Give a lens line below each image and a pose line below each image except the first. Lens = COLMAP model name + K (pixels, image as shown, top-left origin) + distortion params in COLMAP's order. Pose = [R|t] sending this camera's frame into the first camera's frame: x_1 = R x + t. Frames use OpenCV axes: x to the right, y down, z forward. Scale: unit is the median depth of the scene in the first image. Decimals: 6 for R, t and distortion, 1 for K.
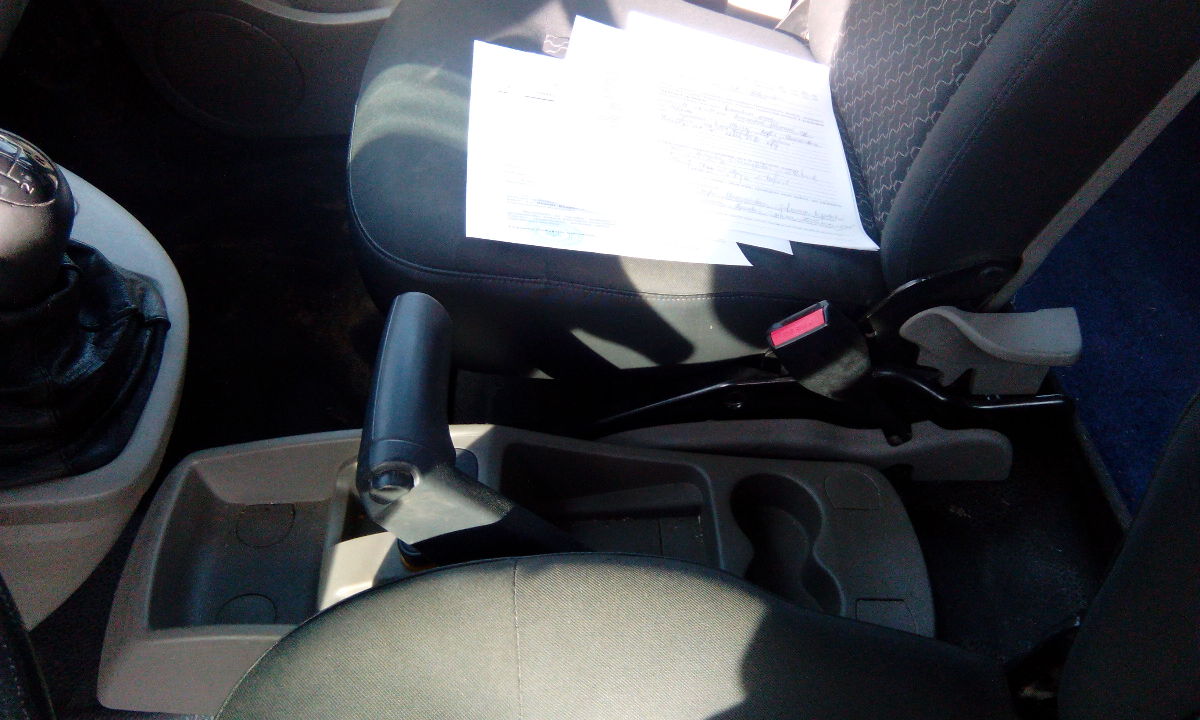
lens RADIAL K [[913.0, 0, 597.2], [0, 913.0, 357.4], [0, 0, 1]] dist [0.042763, -0.000445]
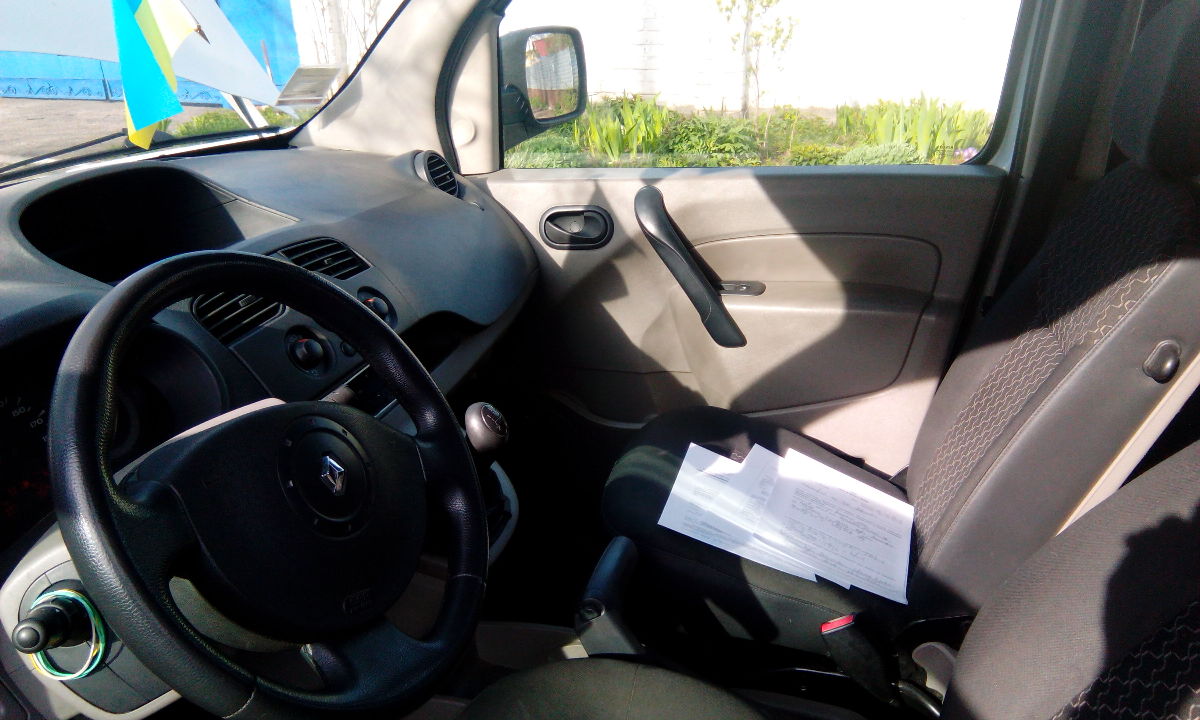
lens RADIAL K [[913.0, 0, 597.2], [0, 913.0, 357.4], [0, 0, 1]] dist [0.042763, -0.000445]
pose [[0.946995, 0.162973, -0.276841, 0.154026], [-0.275388, 0.855572, -0.438358, 0.330387], [0.165416, 0.491361, 0.855103, -0.596424]]
